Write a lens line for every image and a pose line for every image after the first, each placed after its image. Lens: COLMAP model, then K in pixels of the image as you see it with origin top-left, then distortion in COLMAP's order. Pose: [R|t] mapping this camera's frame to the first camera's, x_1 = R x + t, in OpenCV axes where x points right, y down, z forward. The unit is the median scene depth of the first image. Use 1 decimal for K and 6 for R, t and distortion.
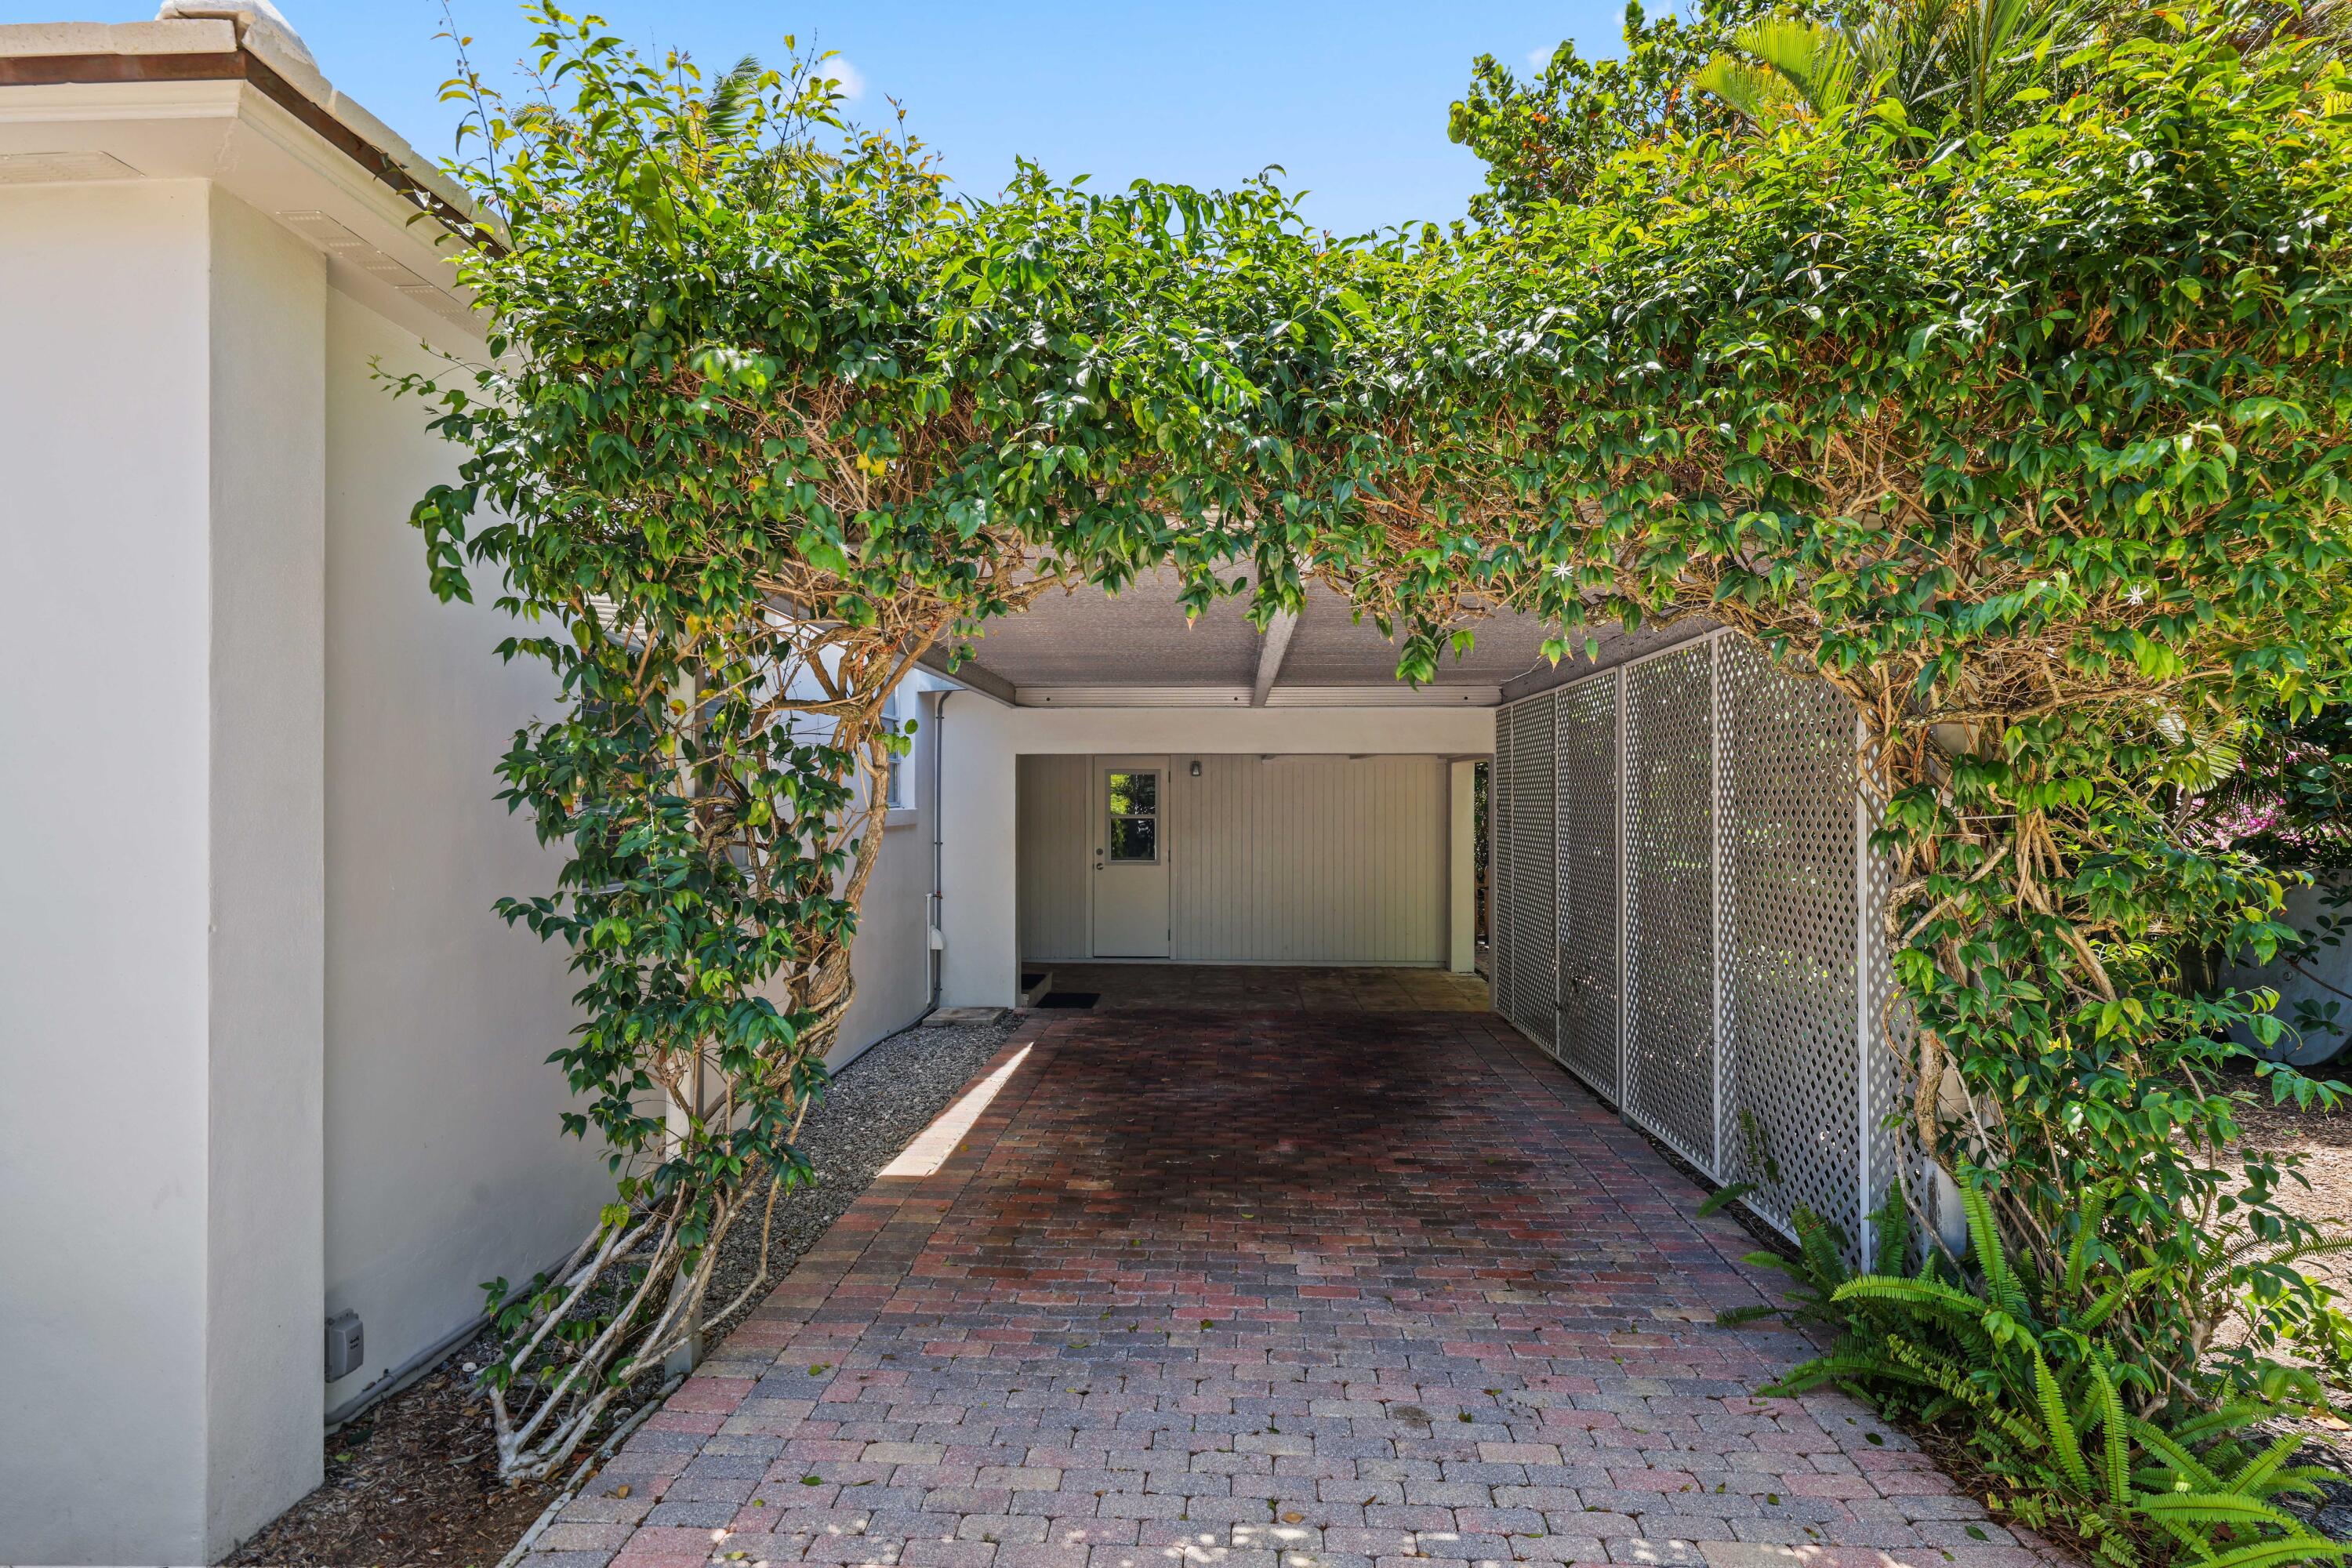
lens RADIAL K [[1276.7, 0, 1184.3], [0, 1276.7, 784.1], [0, 0, 1]] dist [0.000879, 0.000368]
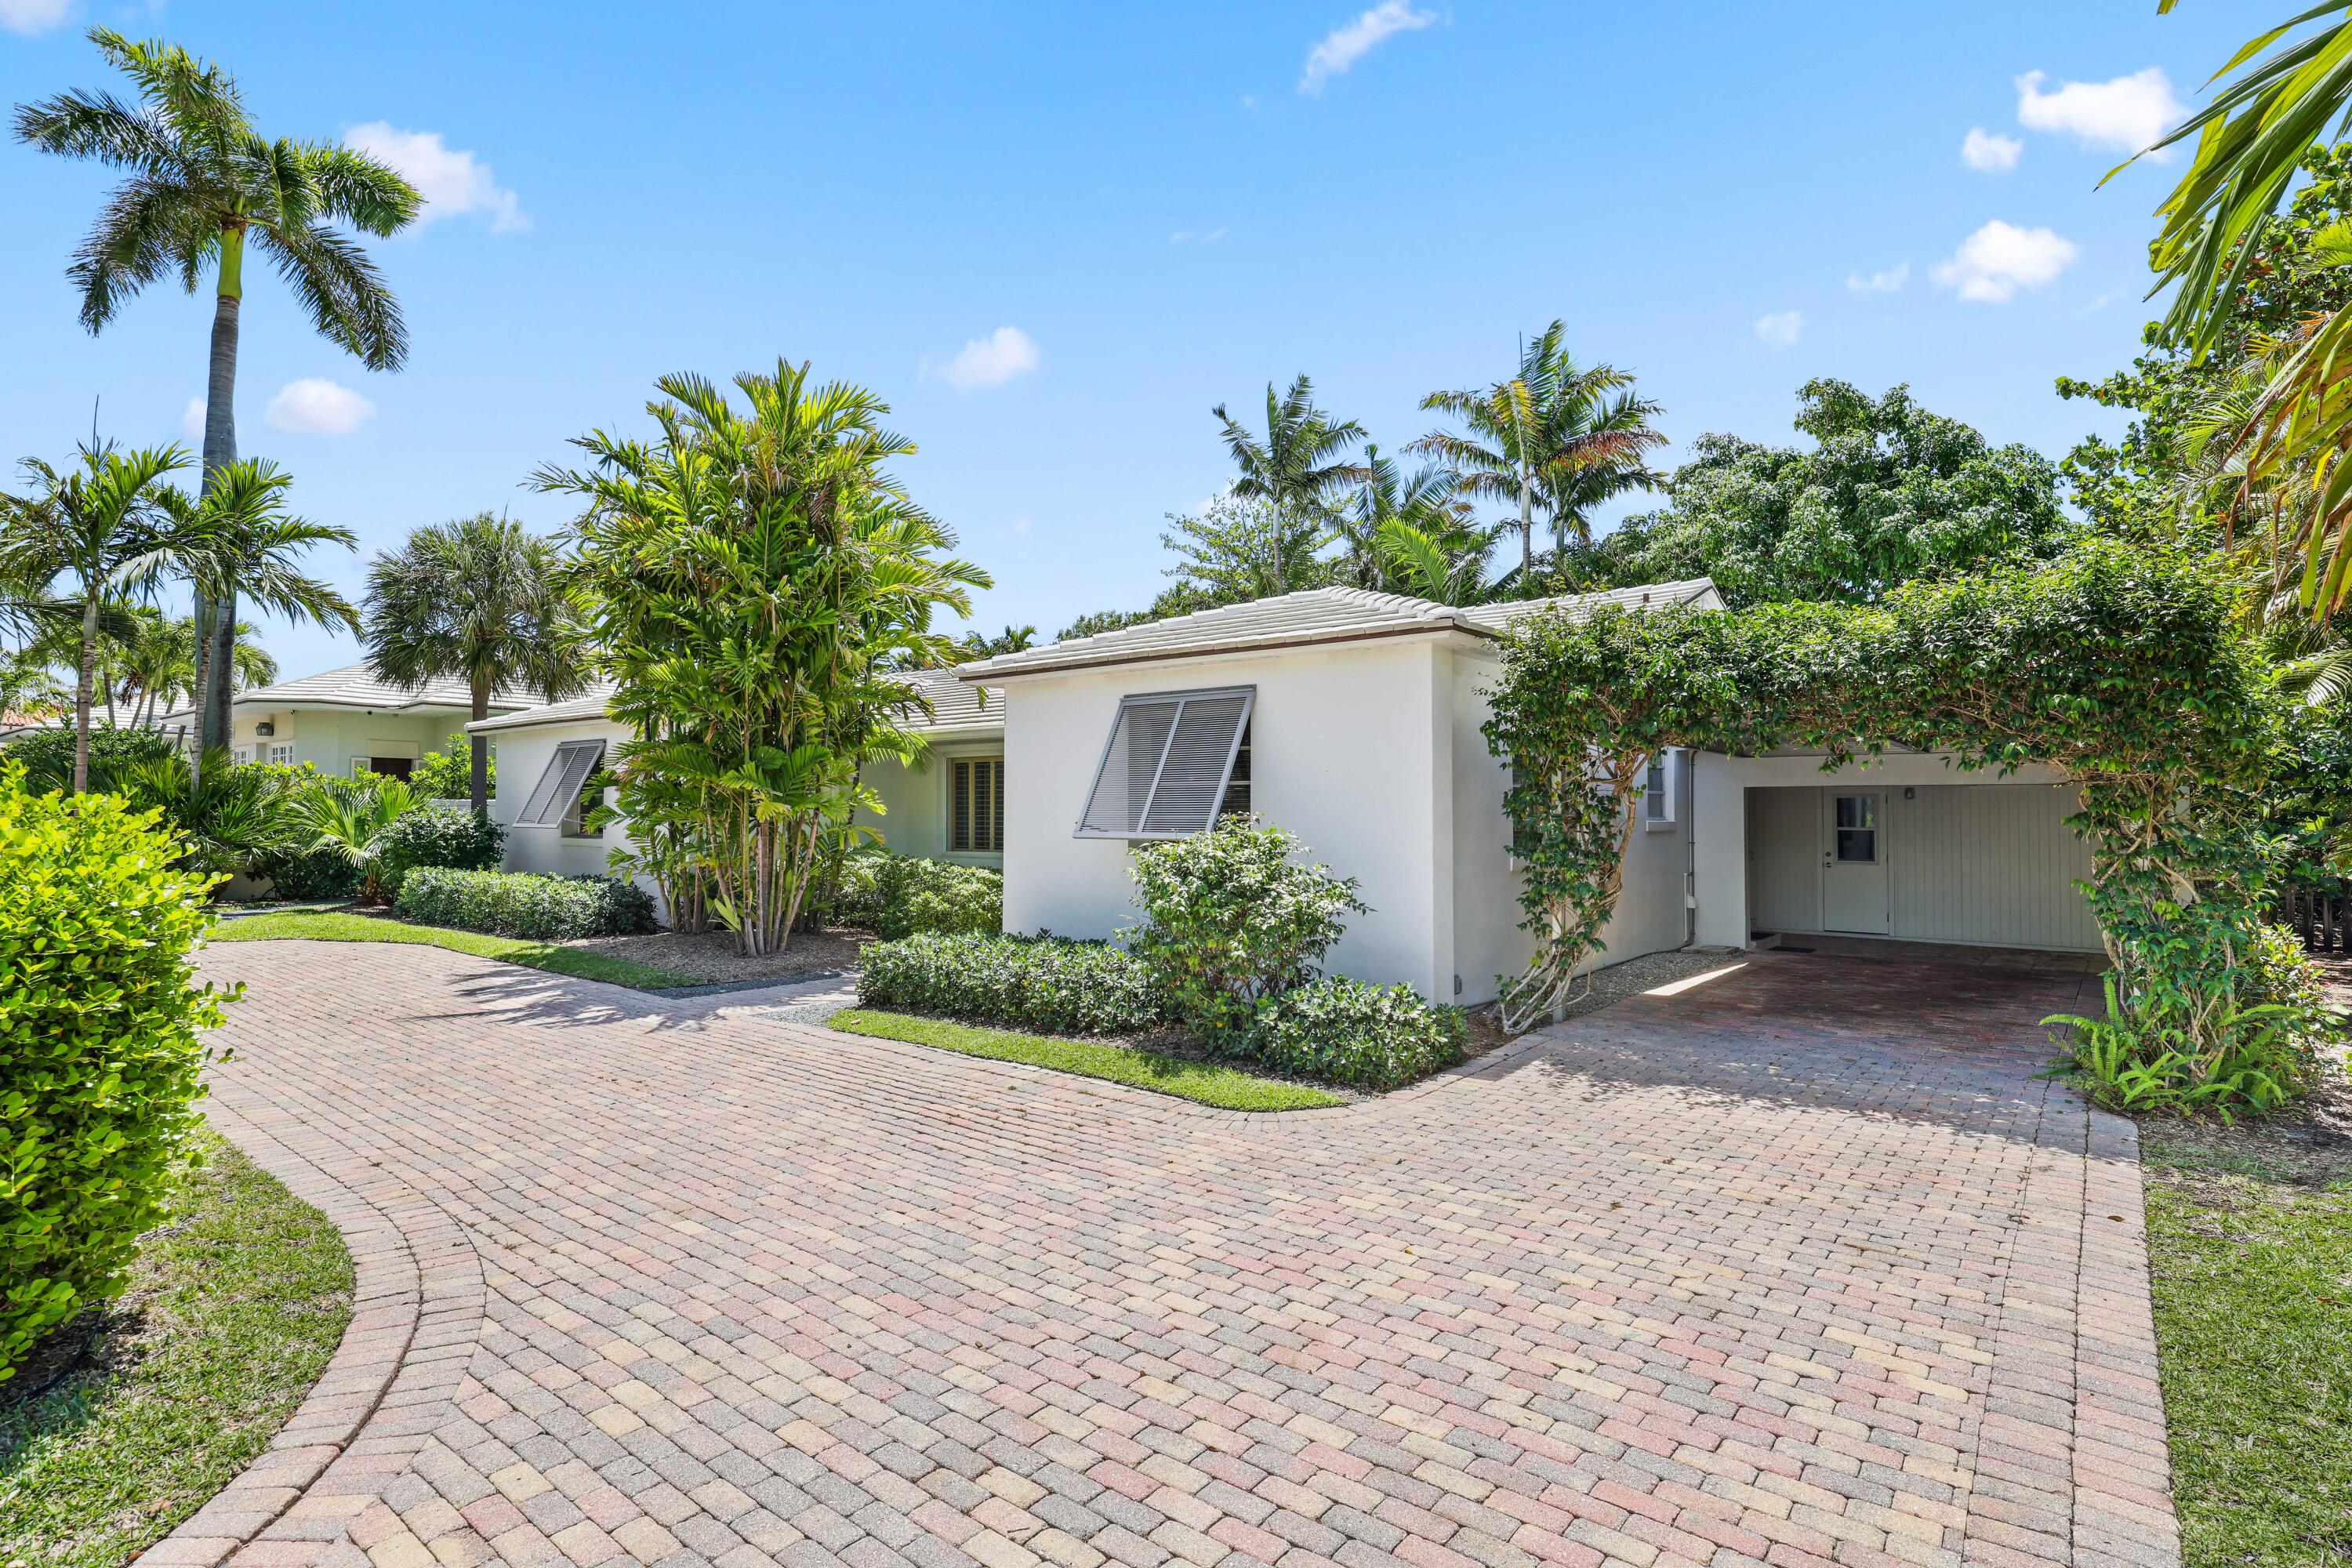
lens RADIAL K [[1157.1, 0, 1185.7], [0, 1157.1, 776.7], [0, 0, 1]] dist [-0.003599, -0.000136]
pose [[0.799550, -0.014751, -0.600419, 0.492644], [0.002017, 0.999759, -0.021876, -0.018583], [0.600597, 0.016280, 0.799386, -1.562667]]
